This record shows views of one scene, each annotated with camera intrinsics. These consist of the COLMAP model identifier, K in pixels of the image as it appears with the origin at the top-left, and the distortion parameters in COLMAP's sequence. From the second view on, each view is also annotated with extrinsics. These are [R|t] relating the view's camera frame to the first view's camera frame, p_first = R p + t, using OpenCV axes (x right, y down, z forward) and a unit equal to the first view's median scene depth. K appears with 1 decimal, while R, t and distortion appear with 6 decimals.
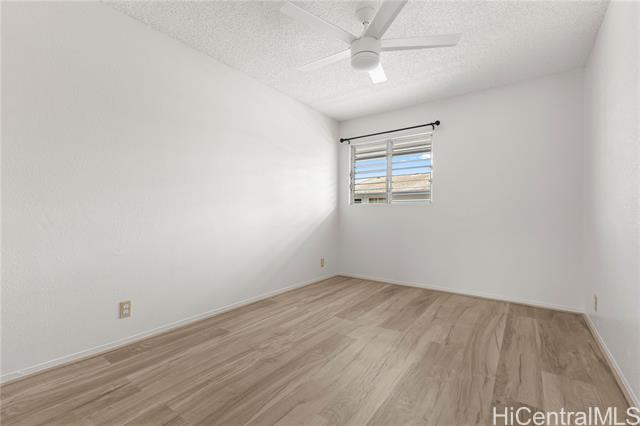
lens RADIAL K [[277.2, 0, 324.7], [0, 277.2, 211.5], [0, 0, 1]] dist [0.001537, 0.000191]
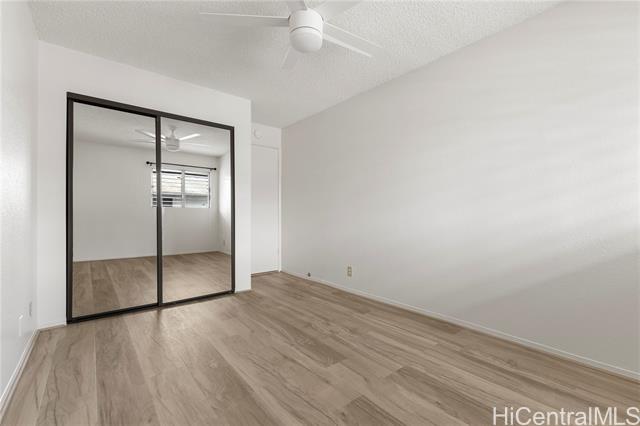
lens RADIAL K [[277.2, 0, 324.6], [0, 277.2, 214.7], [0, 0, 1]] dist [0.001537, 0.000191]
pose [[-0.238864, 0.000327, -0.971053, 0.879434], [-0.000665, 1.000000, 0.000500, 0.002209], [0.971053, 0.000765, -0.238864, 1.134699]]
